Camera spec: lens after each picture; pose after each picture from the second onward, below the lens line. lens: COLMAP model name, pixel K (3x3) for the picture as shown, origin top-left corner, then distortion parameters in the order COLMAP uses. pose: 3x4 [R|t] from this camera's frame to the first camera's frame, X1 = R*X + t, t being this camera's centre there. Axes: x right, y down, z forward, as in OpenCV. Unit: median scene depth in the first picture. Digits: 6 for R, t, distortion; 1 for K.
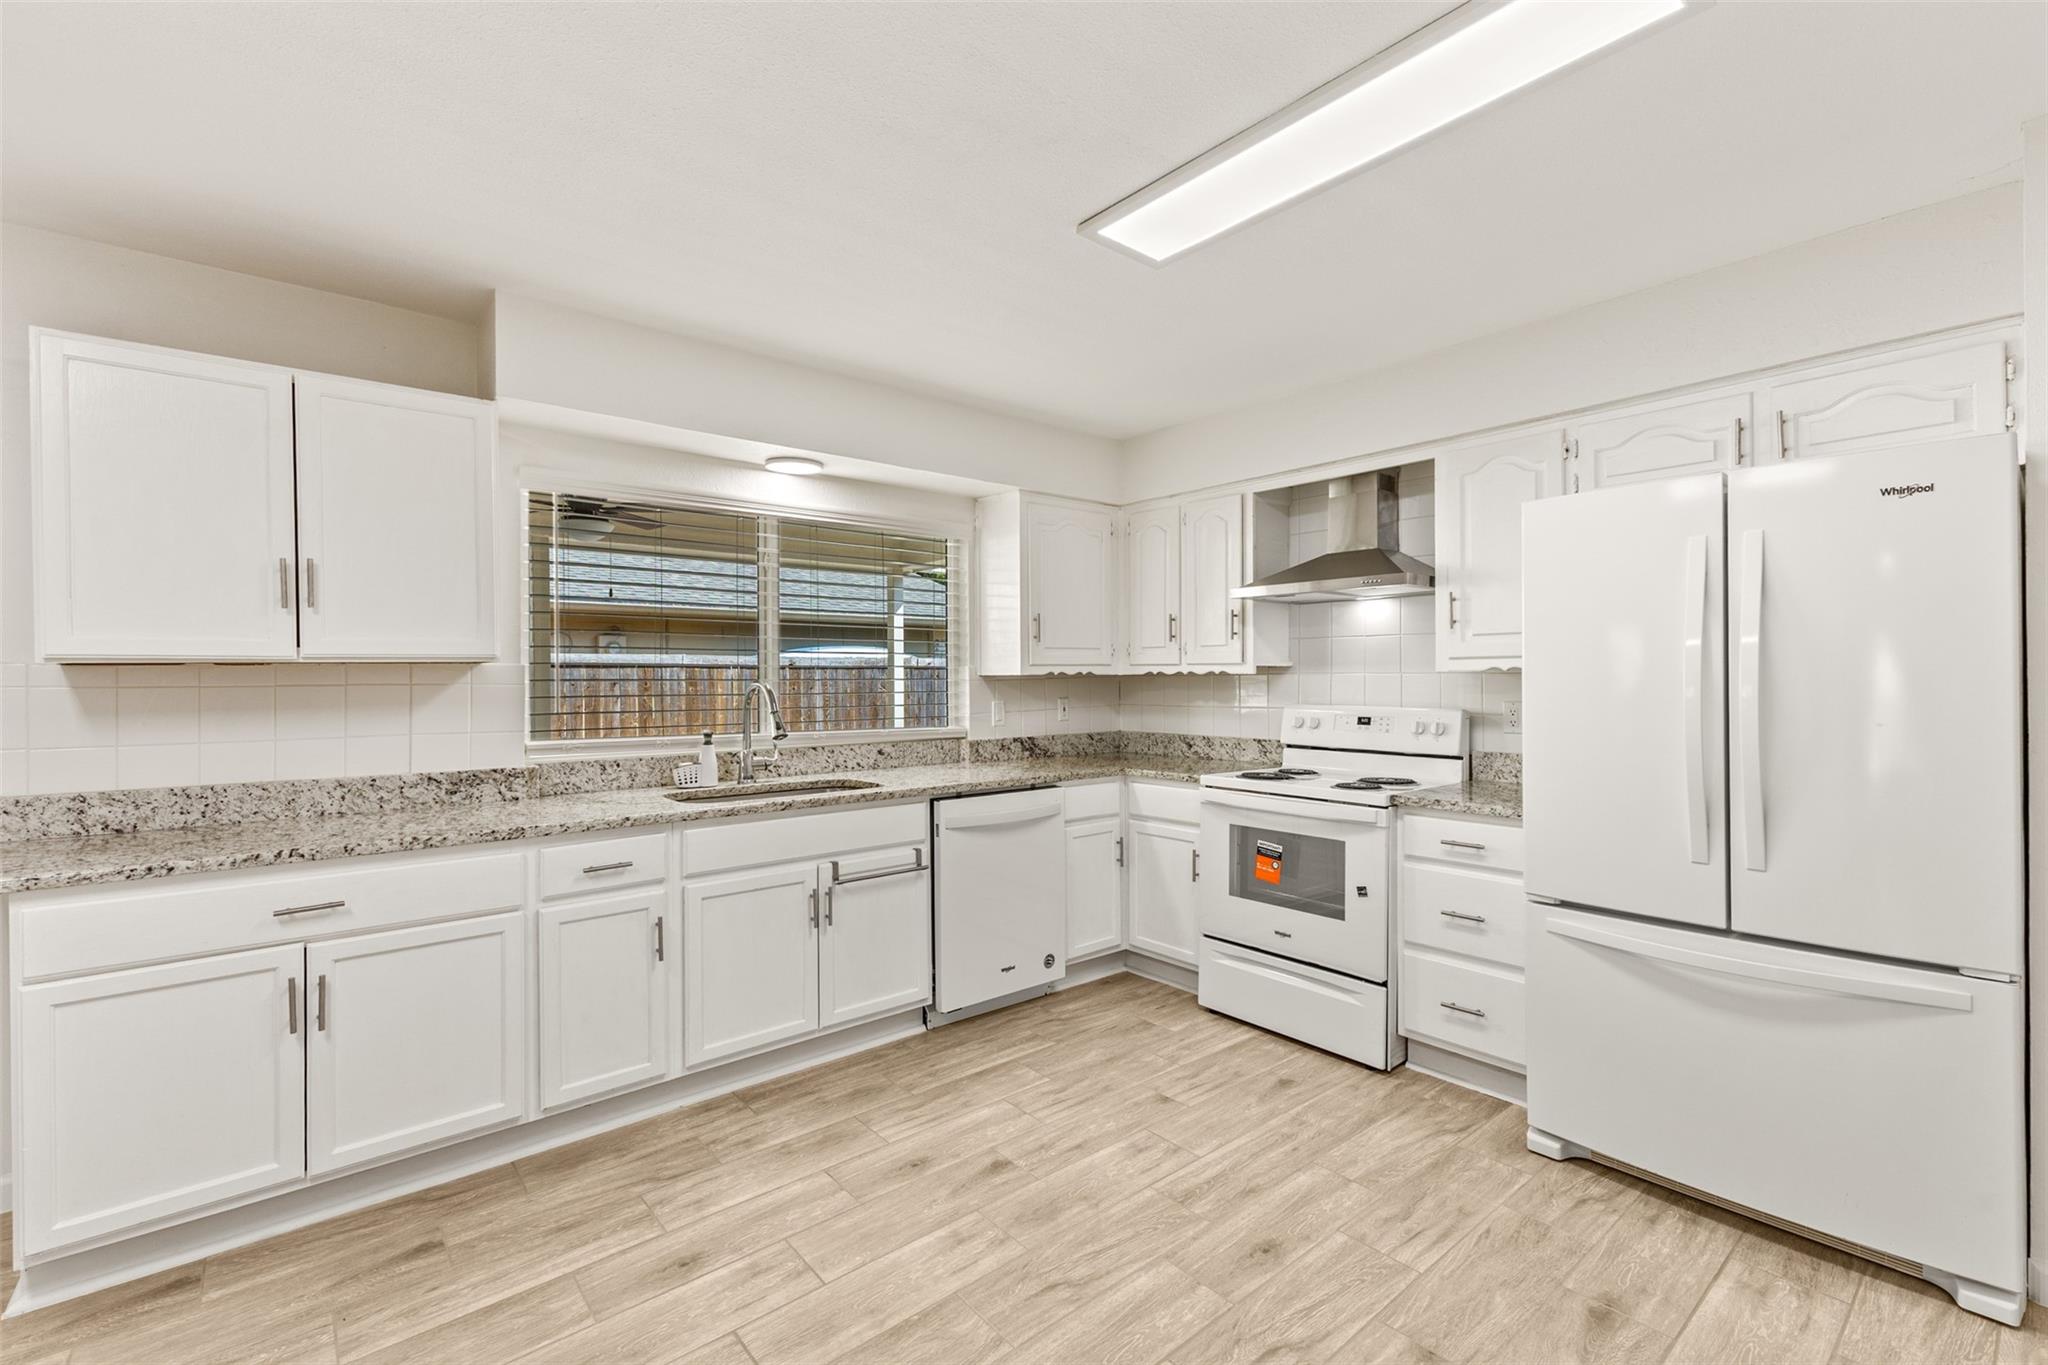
lens RADIAL K [[886.8, 0, 1025.7], [0, 886.8, 676.9], [0, 0, 1]] dist [0.011408, -0.000577]
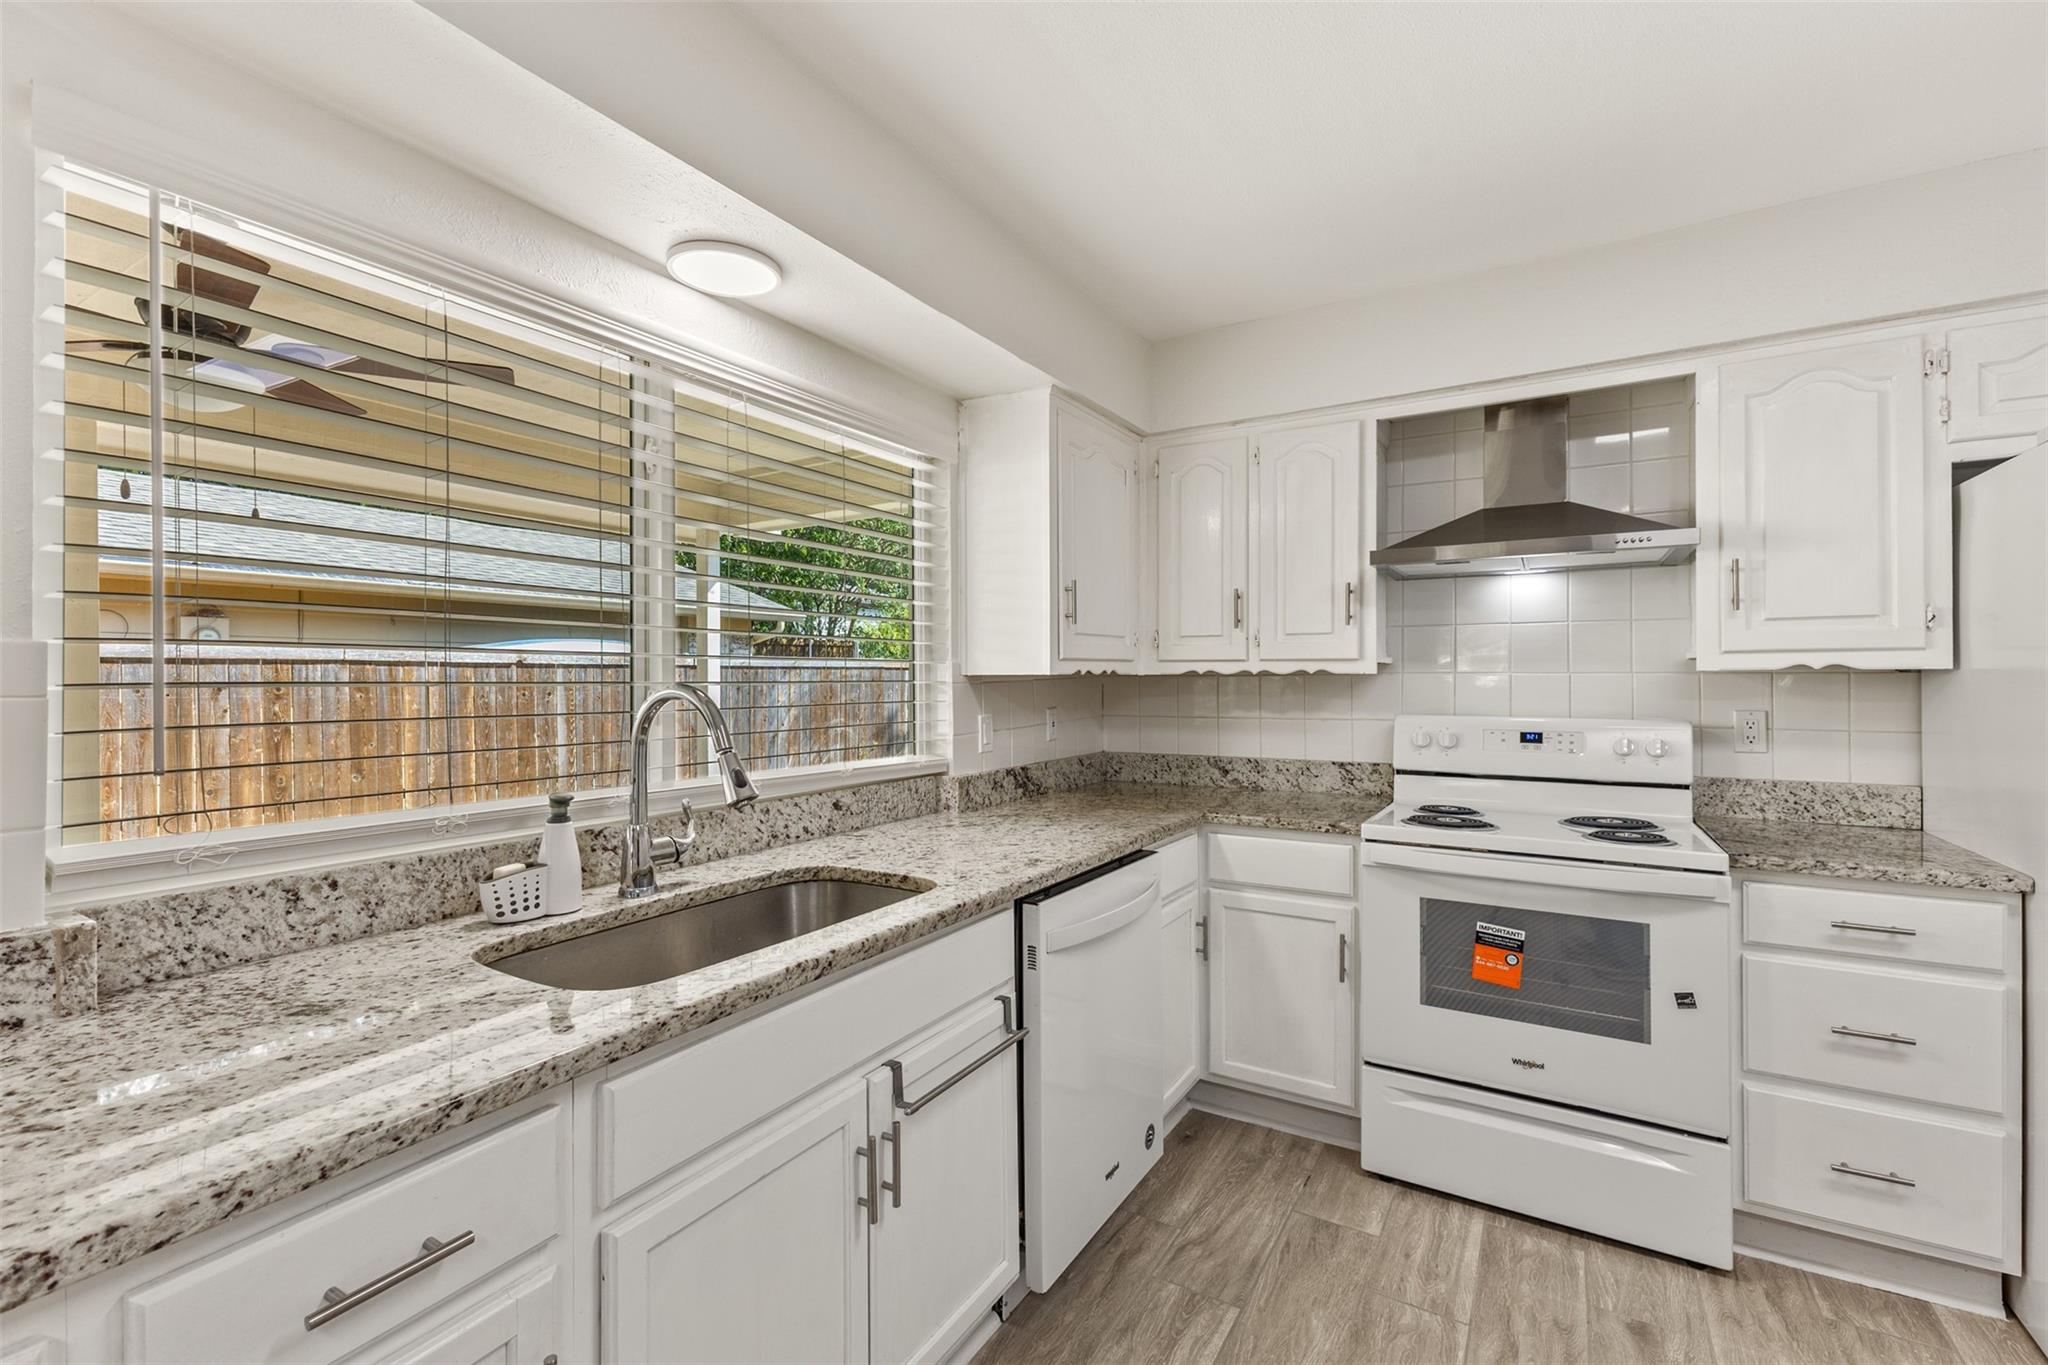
lens RADIAL K [[880.5, 0, 1026.3], [0, 880.5, 678.8], [0, 0, 1]] dist [0.015520, -0.006539]
pose [[0.947164, 0.000566, 0.320750, -0.273635], [-0.000512, 1.000000, -0.000251, 0.001283], [-0.320750, 0.000073, 0.947164, 0.481084]]
